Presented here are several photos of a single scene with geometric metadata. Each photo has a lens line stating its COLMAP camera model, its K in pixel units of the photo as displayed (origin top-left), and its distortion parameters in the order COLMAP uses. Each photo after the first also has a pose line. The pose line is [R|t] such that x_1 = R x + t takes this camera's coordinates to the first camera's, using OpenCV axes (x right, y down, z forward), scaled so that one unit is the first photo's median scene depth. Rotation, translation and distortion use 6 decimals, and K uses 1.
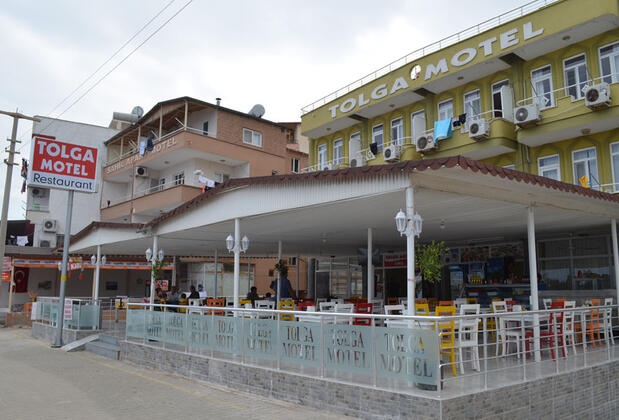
lens RADIAL K [[489.1, 0, 309.5], [0, 489.1, 210.0], [0, 0, 1]] dist [-0.074433, 0.009972]
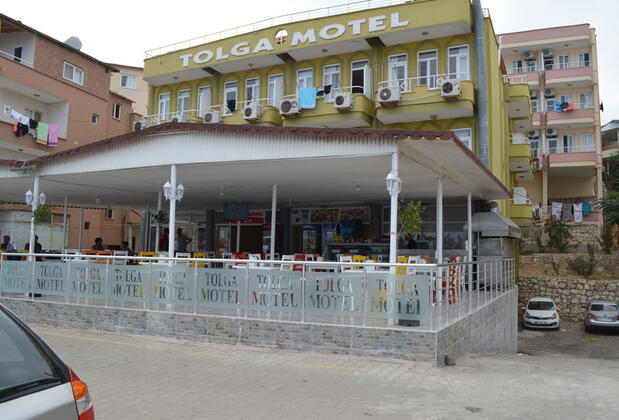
lens RADIAL K [[489.1, 0, 309.5], [0, 489.1, 210.0], [0, 0, 1]] dist [-0.074433, 0.009972]
pose [[0.903454, 0.051274, 0.425608, -0.157143], [-0.086335, 0.994241, 0.063487, 0.011376], [-0.419902, -0.094102, 0.902678, 0.017851]]
